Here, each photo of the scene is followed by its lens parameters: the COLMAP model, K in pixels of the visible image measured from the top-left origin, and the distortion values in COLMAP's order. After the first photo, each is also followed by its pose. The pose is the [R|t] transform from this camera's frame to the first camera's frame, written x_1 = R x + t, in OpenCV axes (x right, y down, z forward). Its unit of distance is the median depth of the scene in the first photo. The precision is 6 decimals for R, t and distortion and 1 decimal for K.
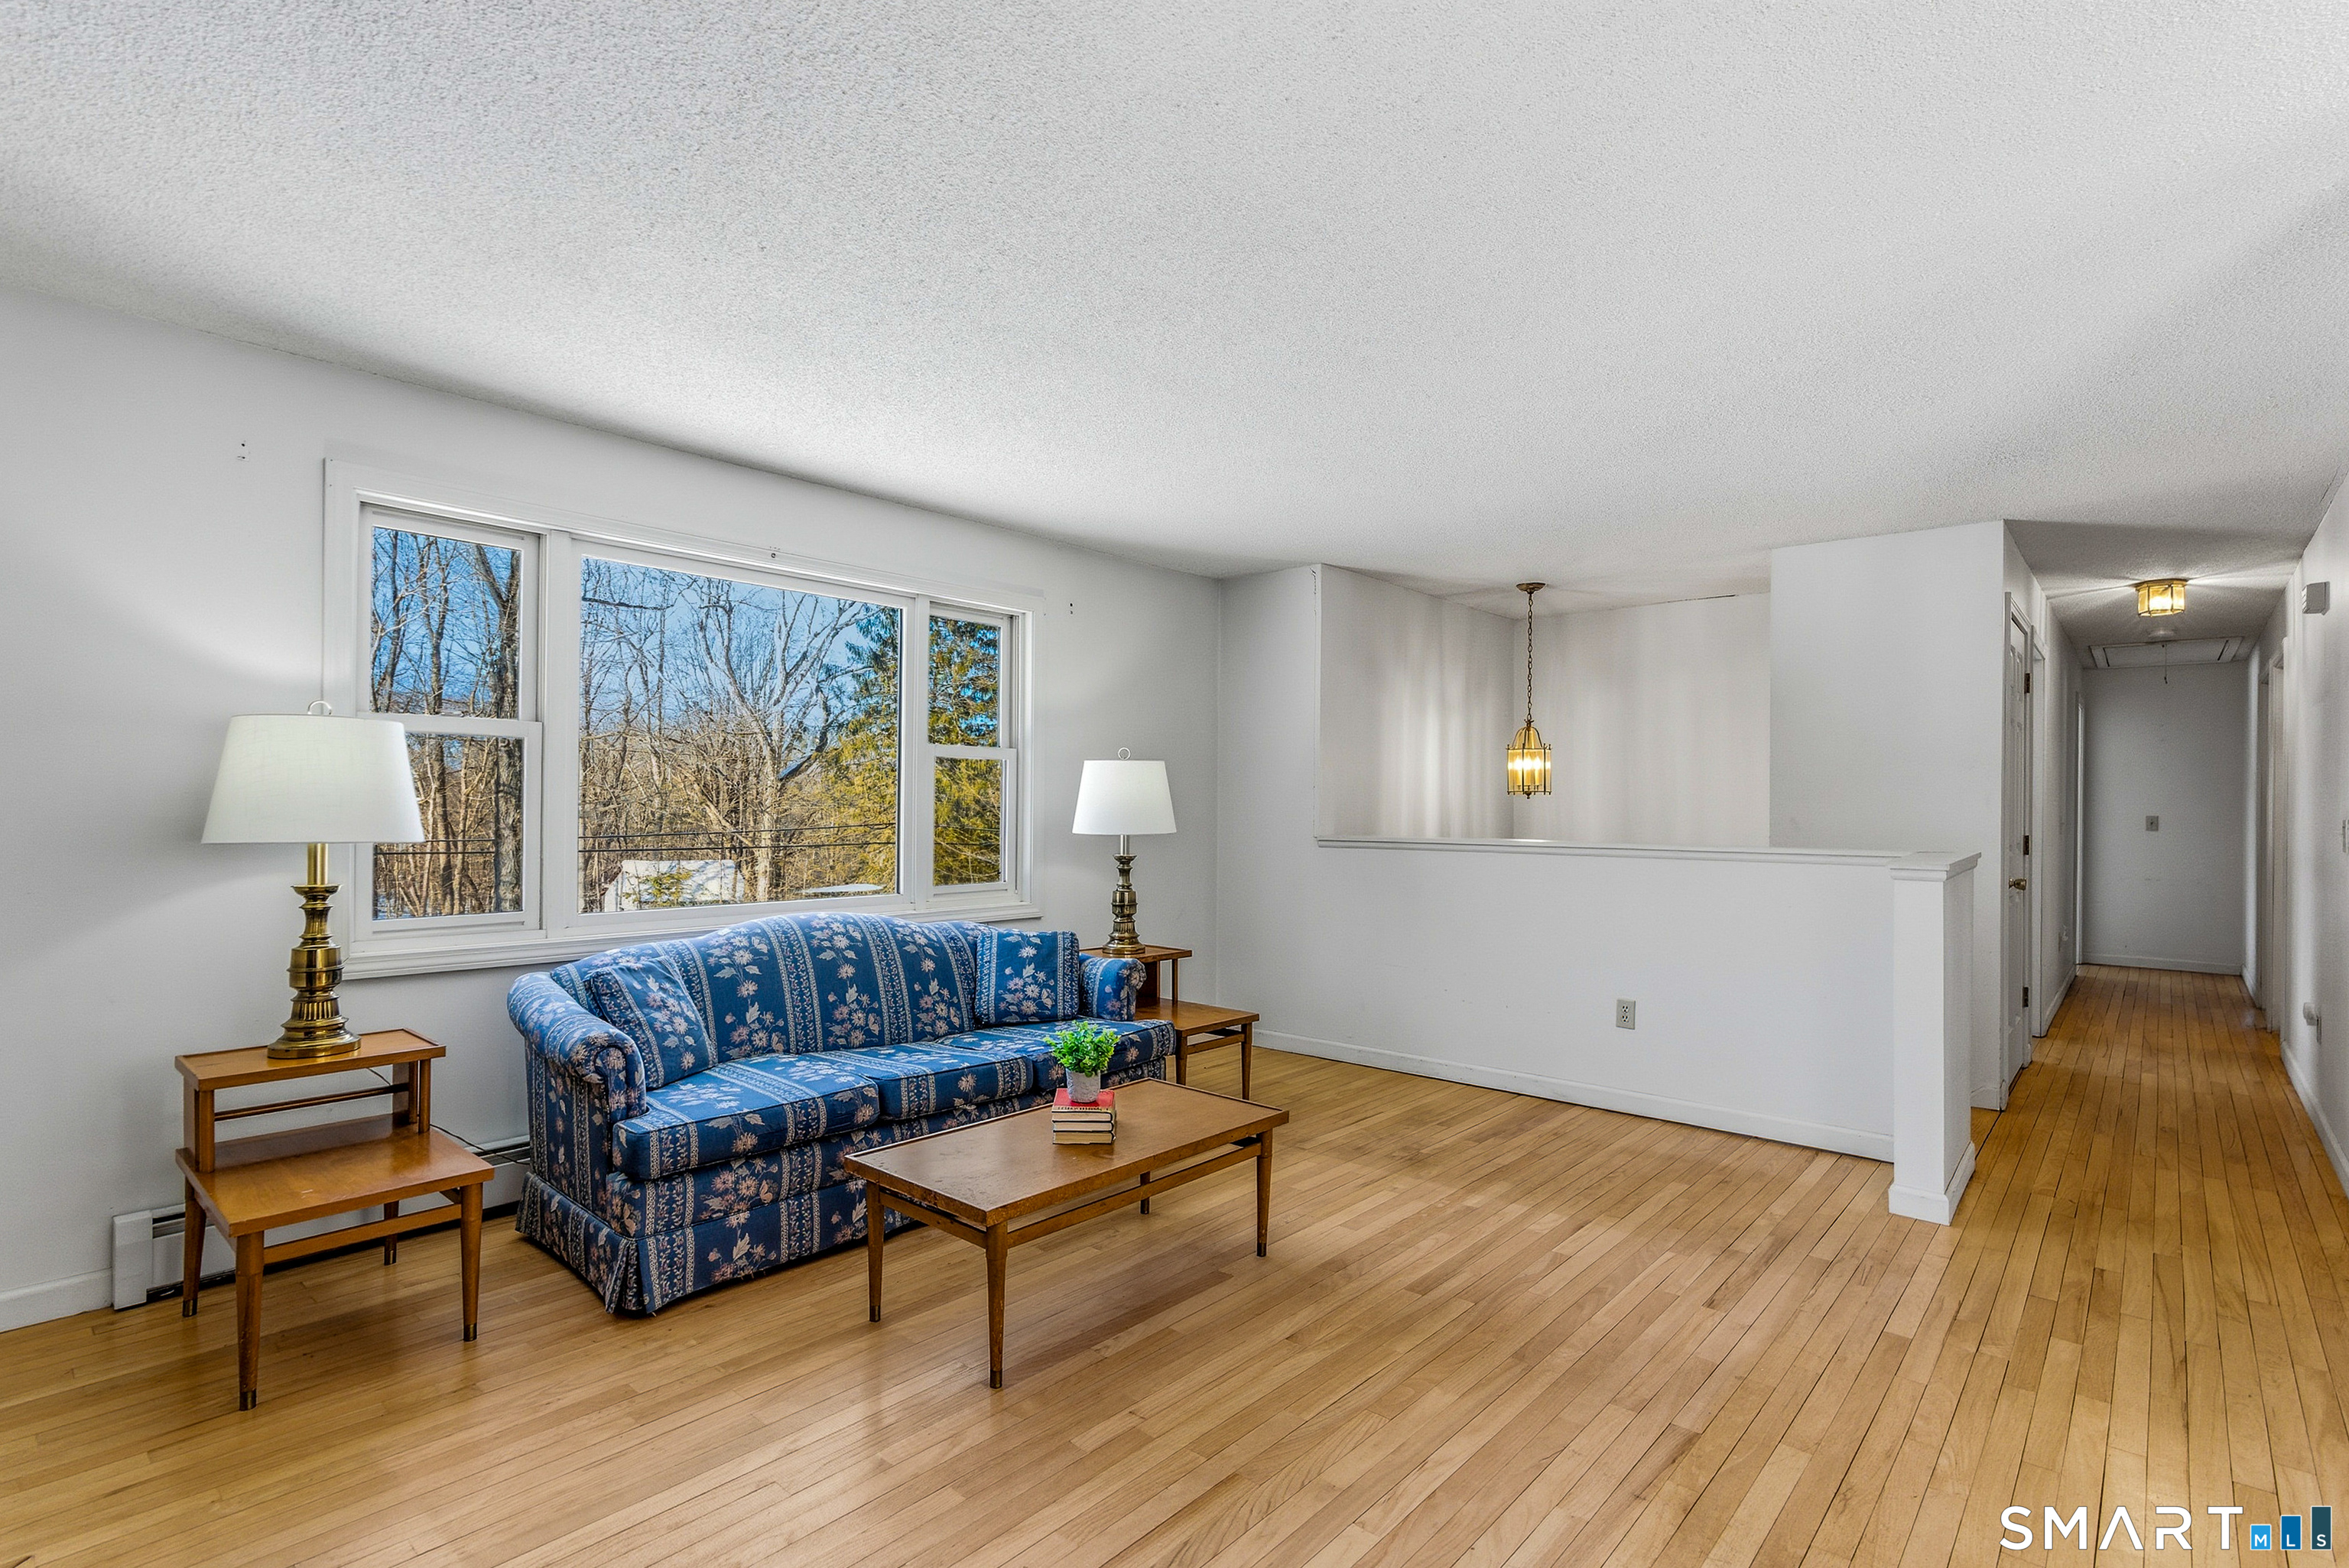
lens RADIAL K [[1114.7, 0, 1168.9], [0, 1114.7, 795.5], [0, 0, 1]] dist [-0.000183, 0.001779]
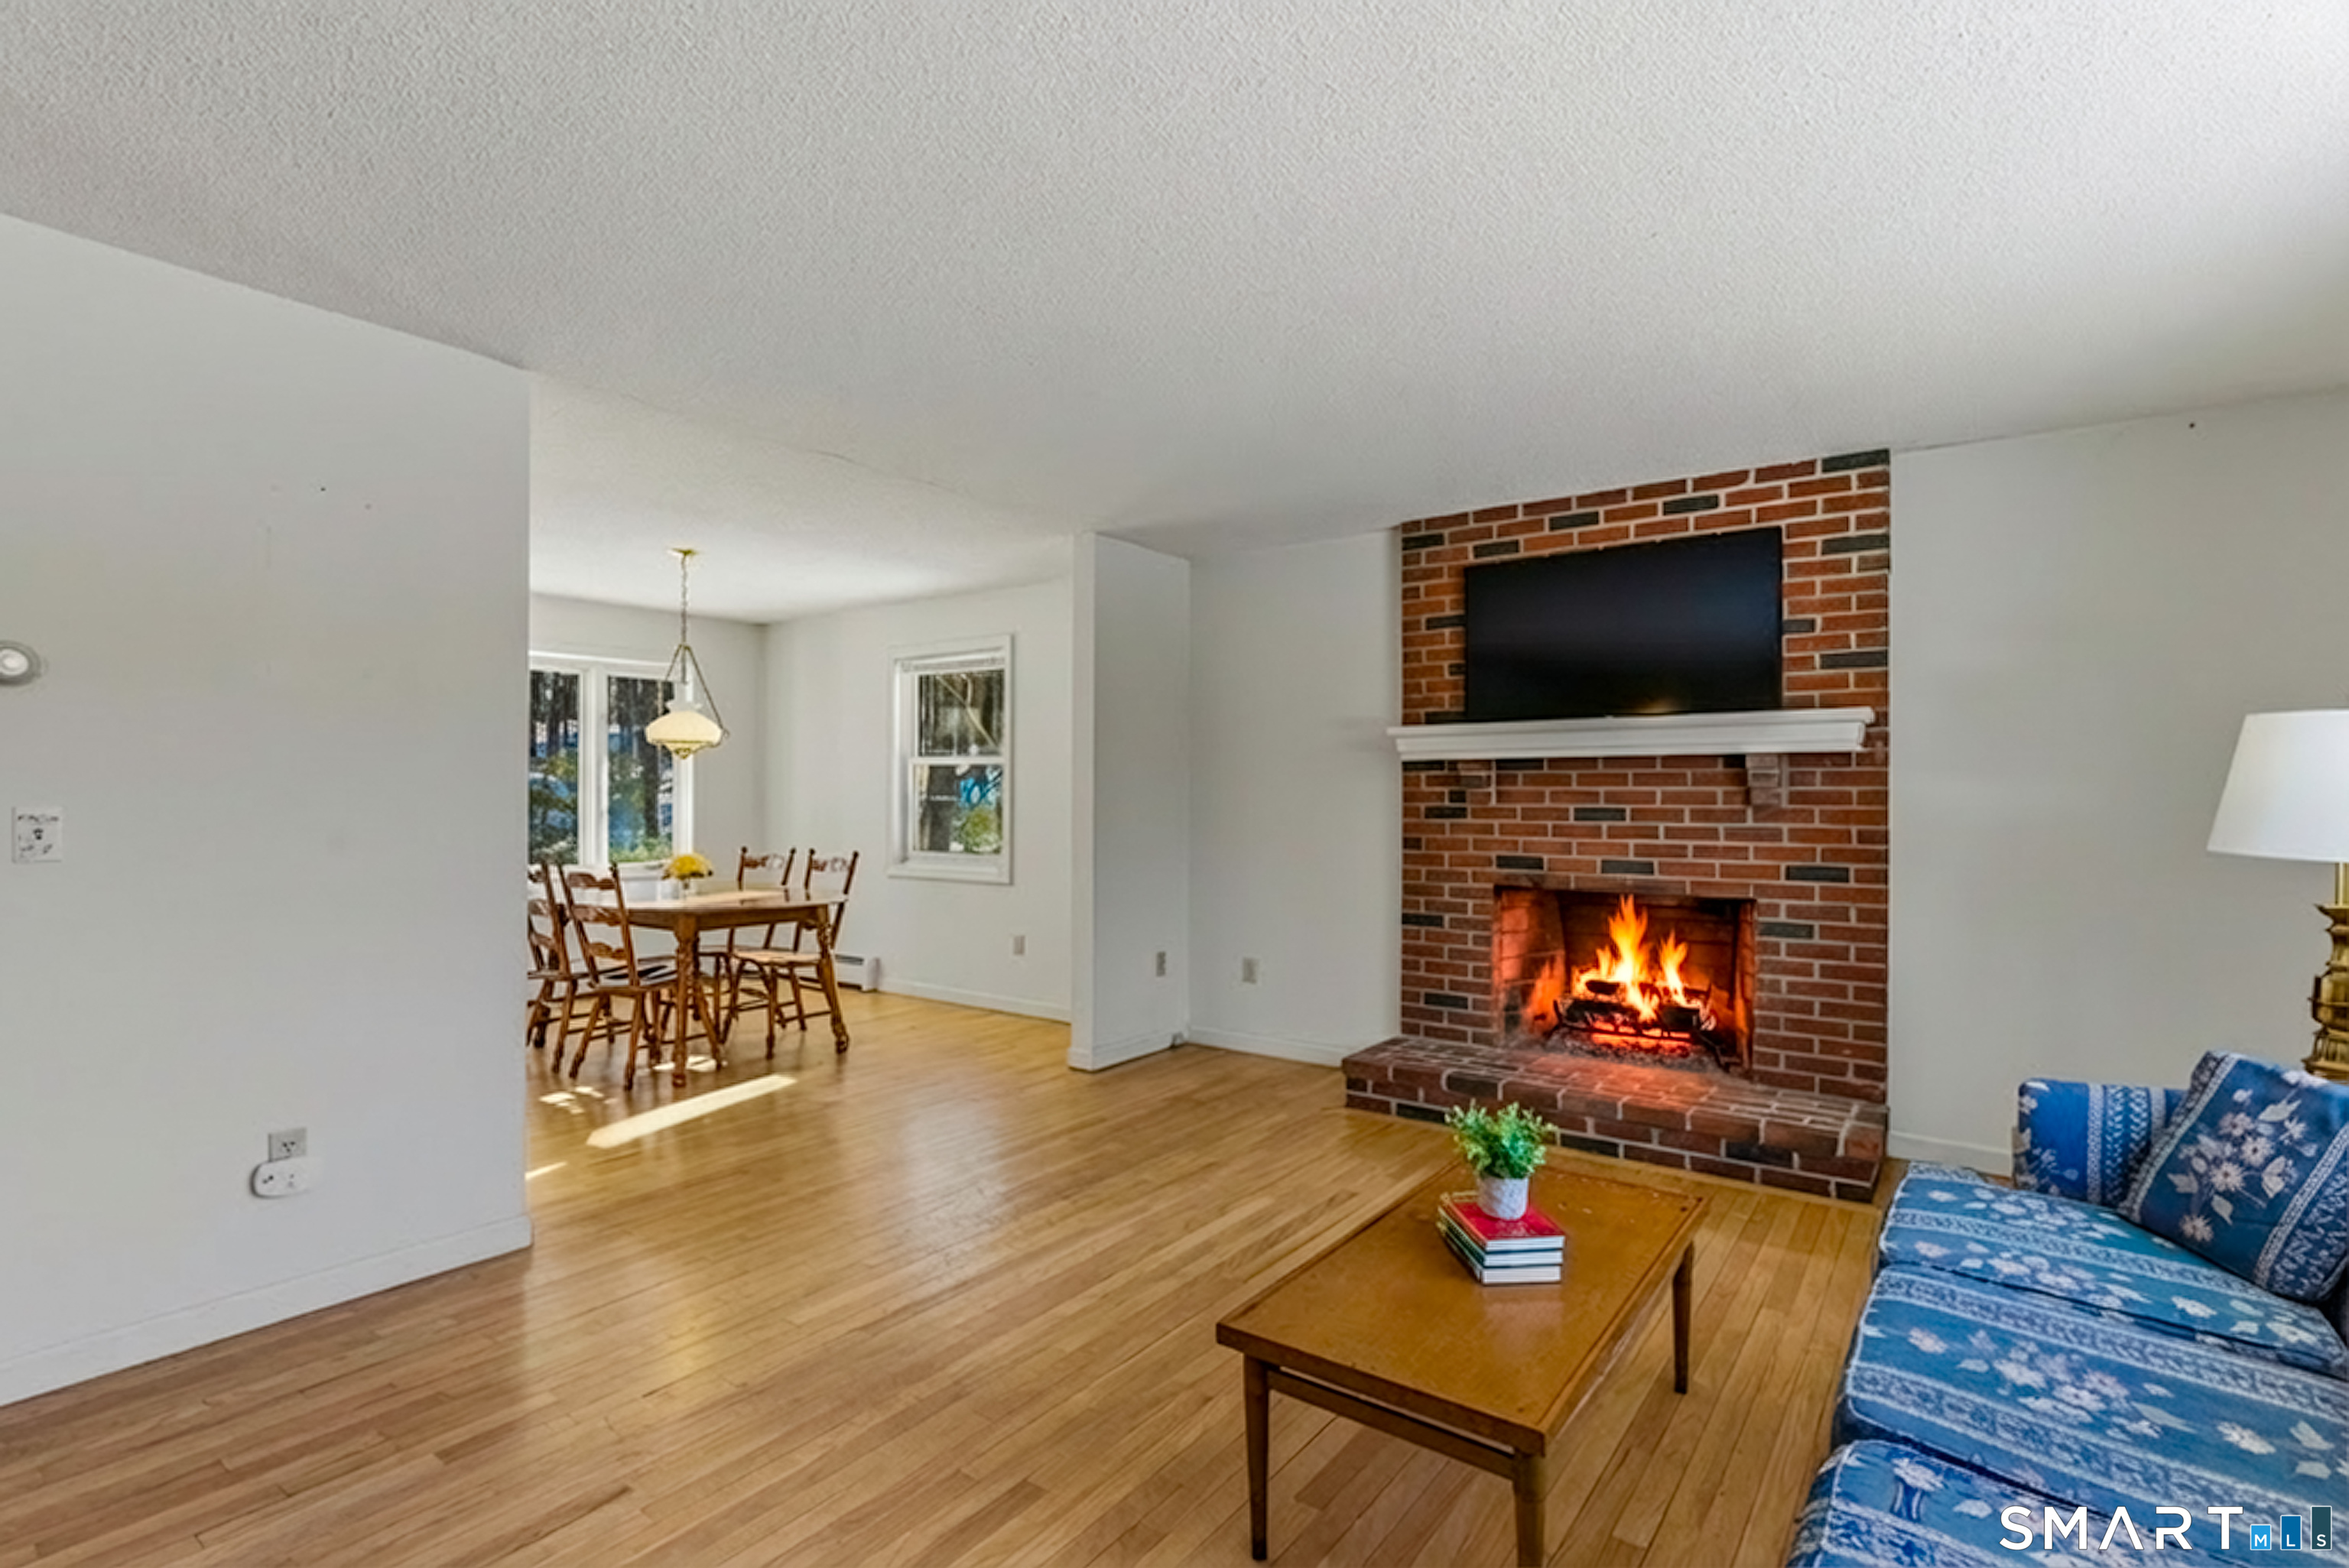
lens RADIAL K [[1114.7, 0, 1175.9], [0, 1114.7, 799.6], [0, 0, 1]] dist [-0.000183, 0.001779]
pose [[-0.995313, -0.015369, -0.095480, 0.207548], [-0.013789, 0.999757, -0.017191, 0.023472], [0.095721, -0.015794, -0.995283, 1.721090]]
